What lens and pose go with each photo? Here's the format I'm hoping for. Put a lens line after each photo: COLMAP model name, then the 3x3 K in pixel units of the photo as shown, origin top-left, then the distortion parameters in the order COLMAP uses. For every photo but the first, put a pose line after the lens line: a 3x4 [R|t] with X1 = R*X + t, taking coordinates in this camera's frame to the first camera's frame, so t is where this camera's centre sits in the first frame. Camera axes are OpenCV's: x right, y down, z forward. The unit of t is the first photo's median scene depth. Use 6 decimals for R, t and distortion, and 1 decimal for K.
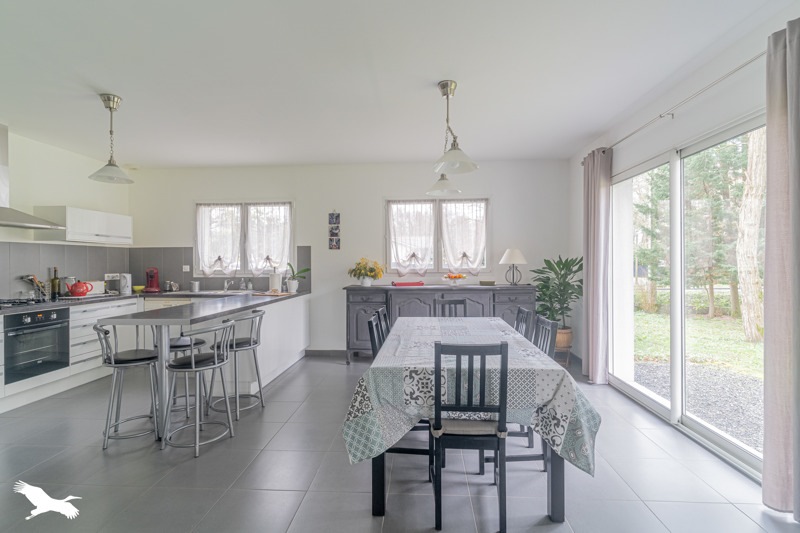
lens RADIAL K [[388.3, 0, 403.3], [0, 388.3, 263.4], [0, 0, 1]] dist [0.004185, -0.001390]
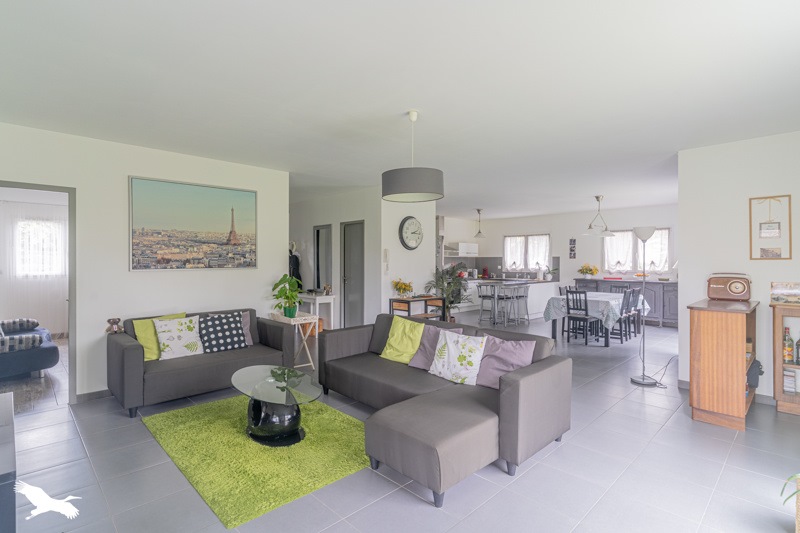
lens RADIAL K [[388.3, 0, 399.0], [0, 388.3, 263.6], [0, 0, 1]] dist [0.004185, -0.001390]
pose [[0.738460, 0.013228, -0.674168, 0.492519], [-0.008098, 0.999909, 0.010749, -0.026762], [0.674249, -0.002478, 0.738500, -0.991421]]
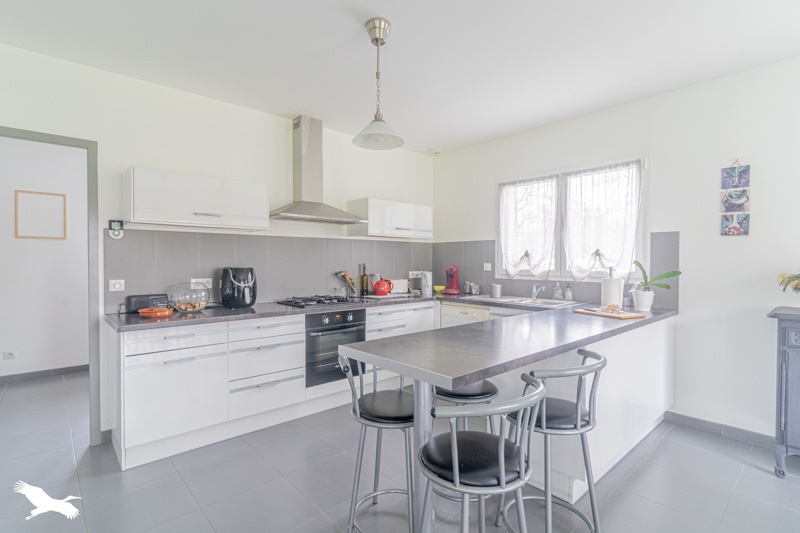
lens RADIAL K [[388.3, 0, 397.0], [0, 388.3, 262.9], [0, 0, 1]] dist [0.004185, -0.001390]
pose [[0.711750, 0.010392, -0.702356, -0.140517], [-0.007951, 0.999946, 0.006738, 0.000656], [0.702388, 0.000789, 0.711794, 0.326053]]
